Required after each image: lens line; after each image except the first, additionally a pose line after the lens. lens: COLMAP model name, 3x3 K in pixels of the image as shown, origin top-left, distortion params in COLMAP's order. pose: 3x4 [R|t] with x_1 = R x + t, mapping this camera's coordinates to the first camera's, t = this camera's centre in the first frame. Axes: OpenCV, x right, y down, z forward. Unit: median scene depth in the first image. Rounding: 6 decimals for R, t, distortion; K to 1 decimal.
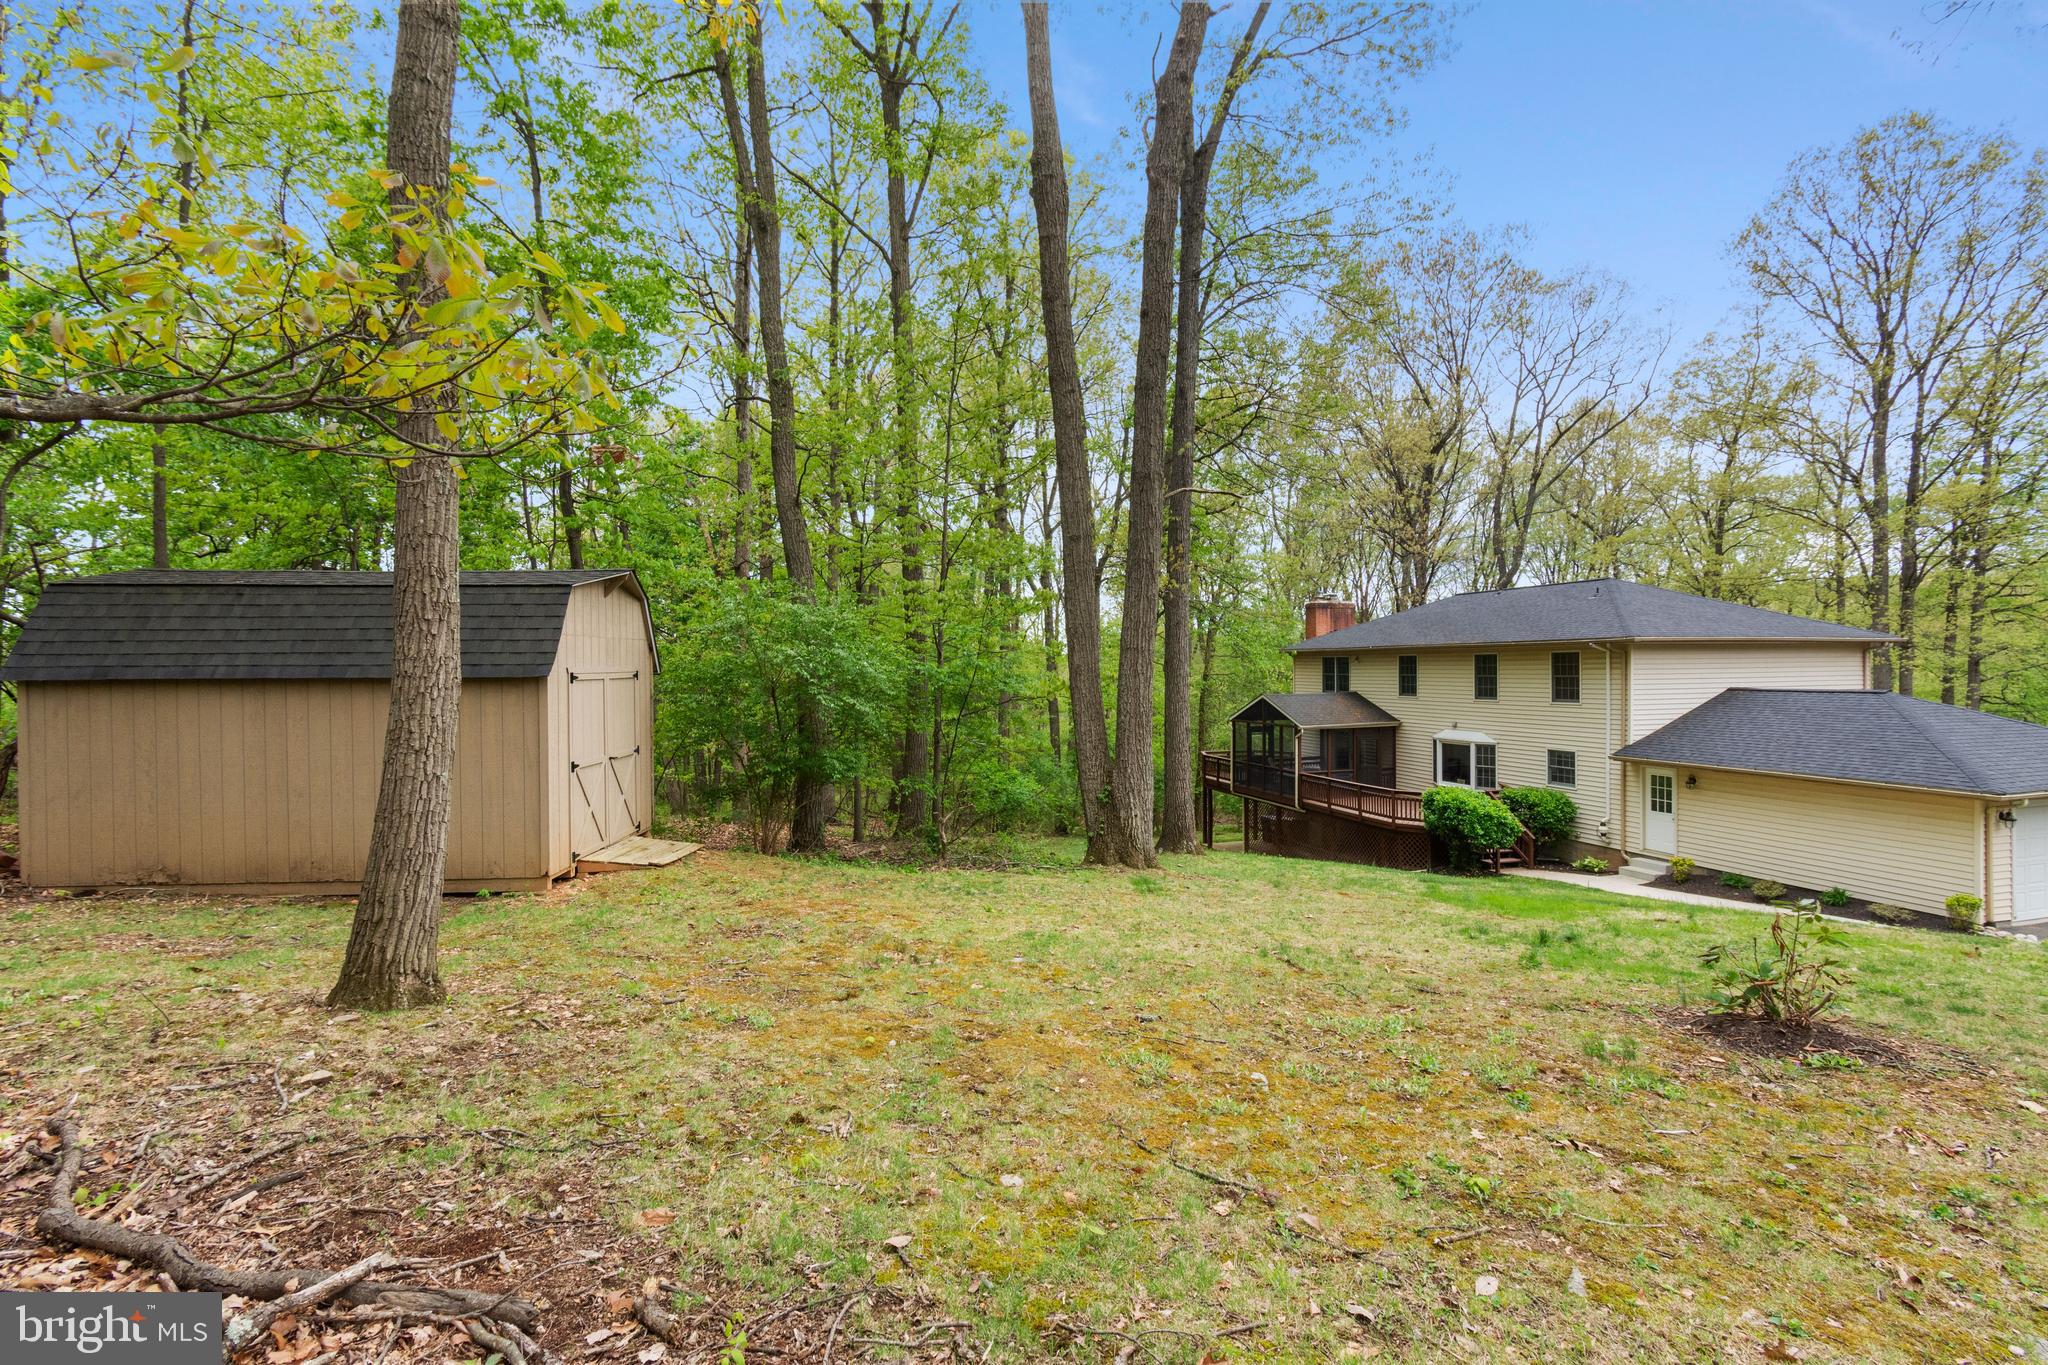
lens RADIAL K [[900.7, 0, 1055.5], [0, 900.7, 682.6], [0, 0, 1]] dist [-0.000143, -0.000285]
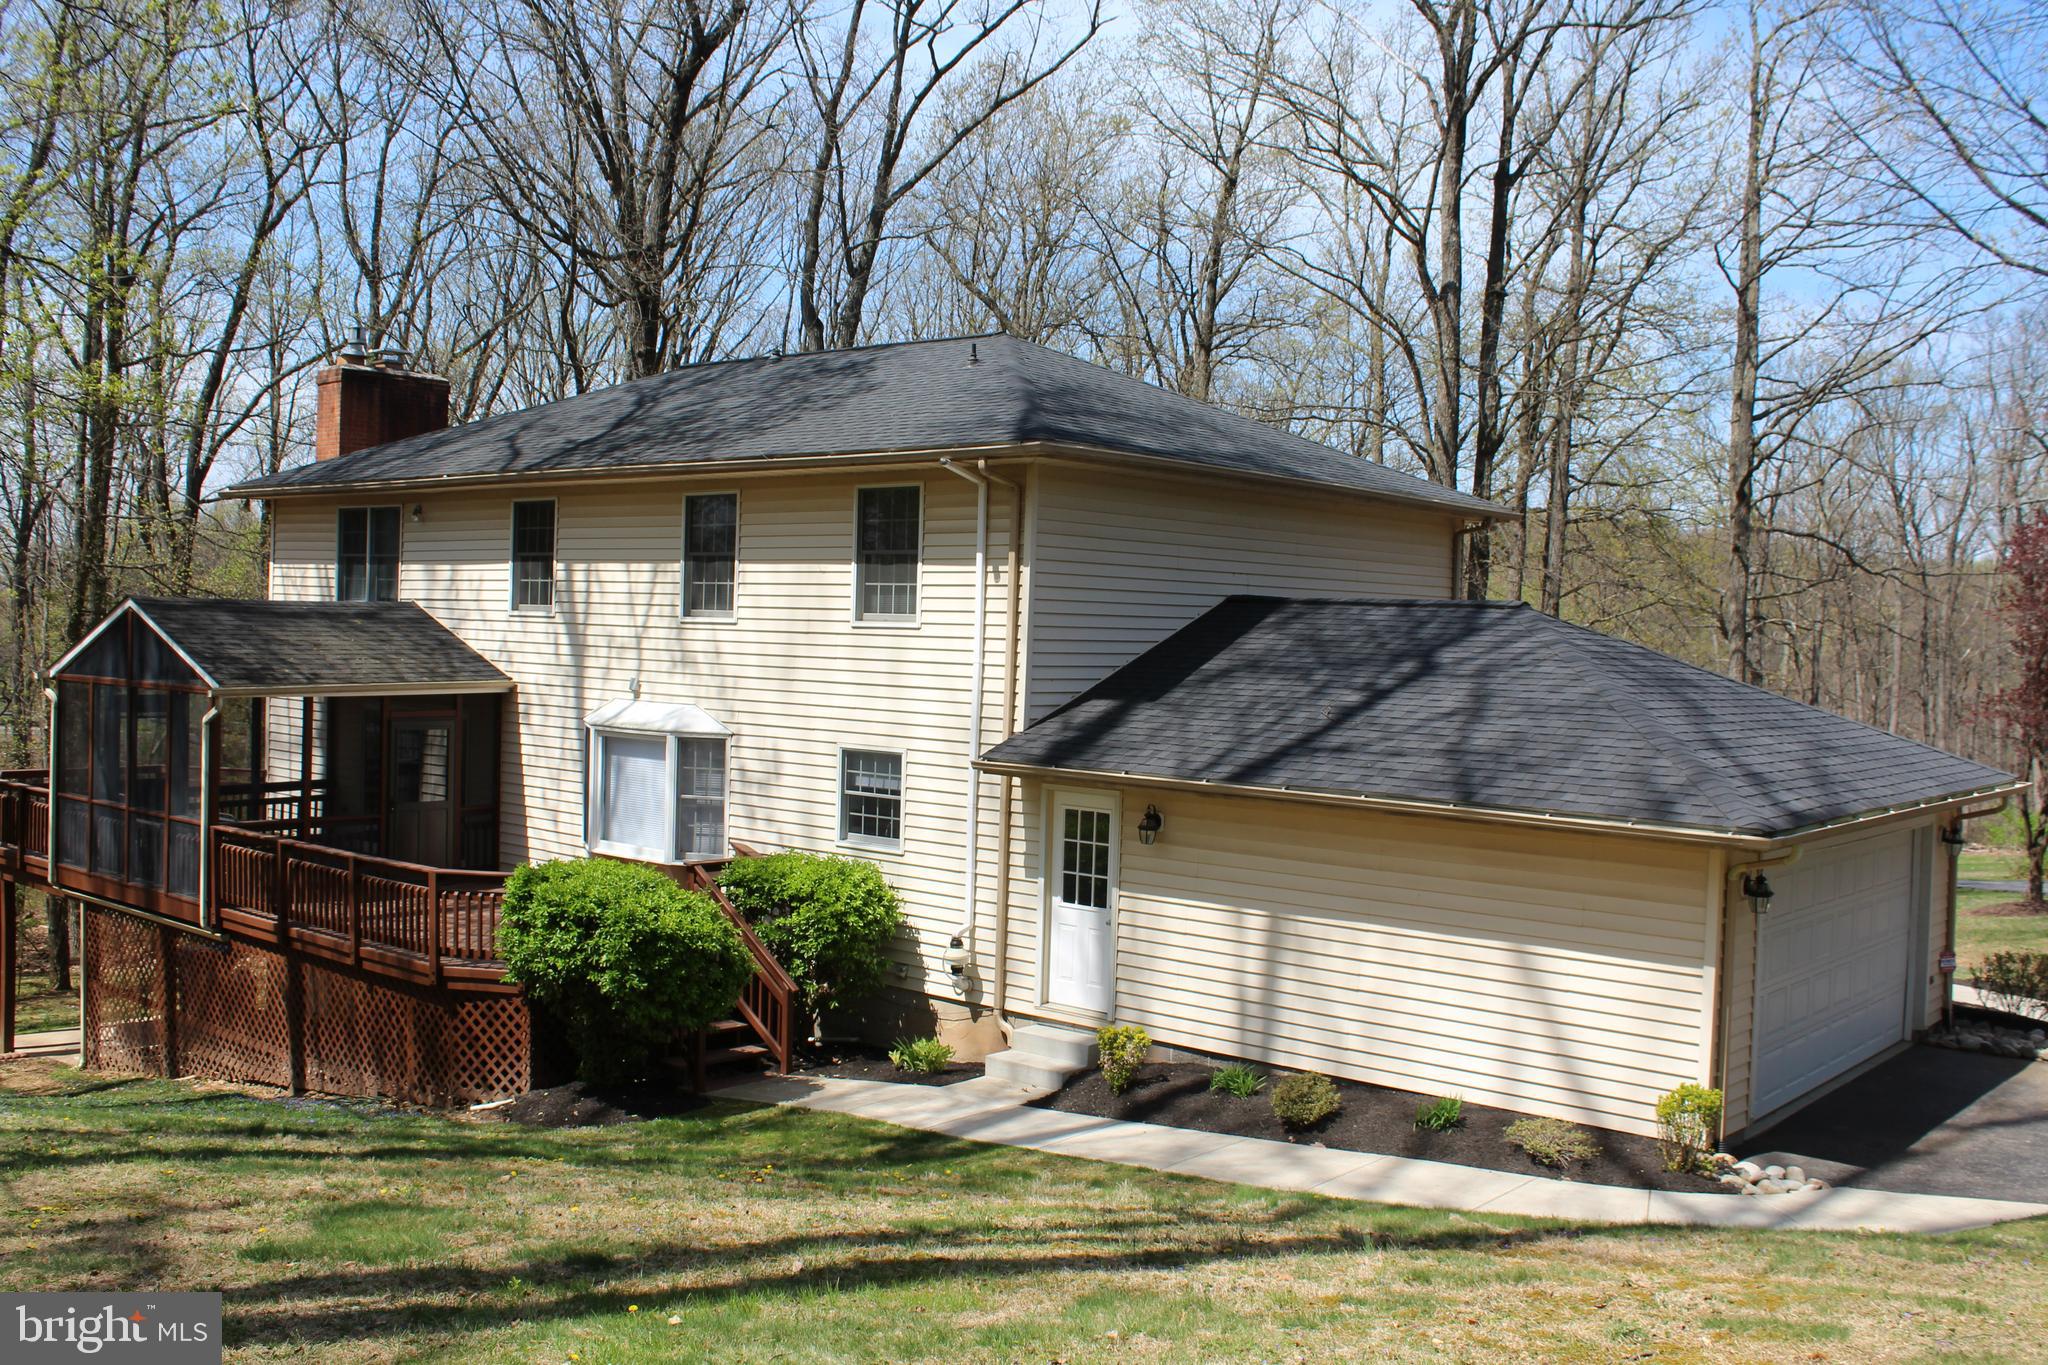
lens RADIAL K [[1880.3, 0, 1024.0], [0, 1880.3, 682.5], [0, 0, 1]] dist [-0.244493, 0.391785]
pose [[0.856430, 0.007463, 0.516209, 0.193152], [-0.021528, 0.999542, 0.021267, 0.026479], [-0.515814, -0.029326, 0.856199, 0.270399]]
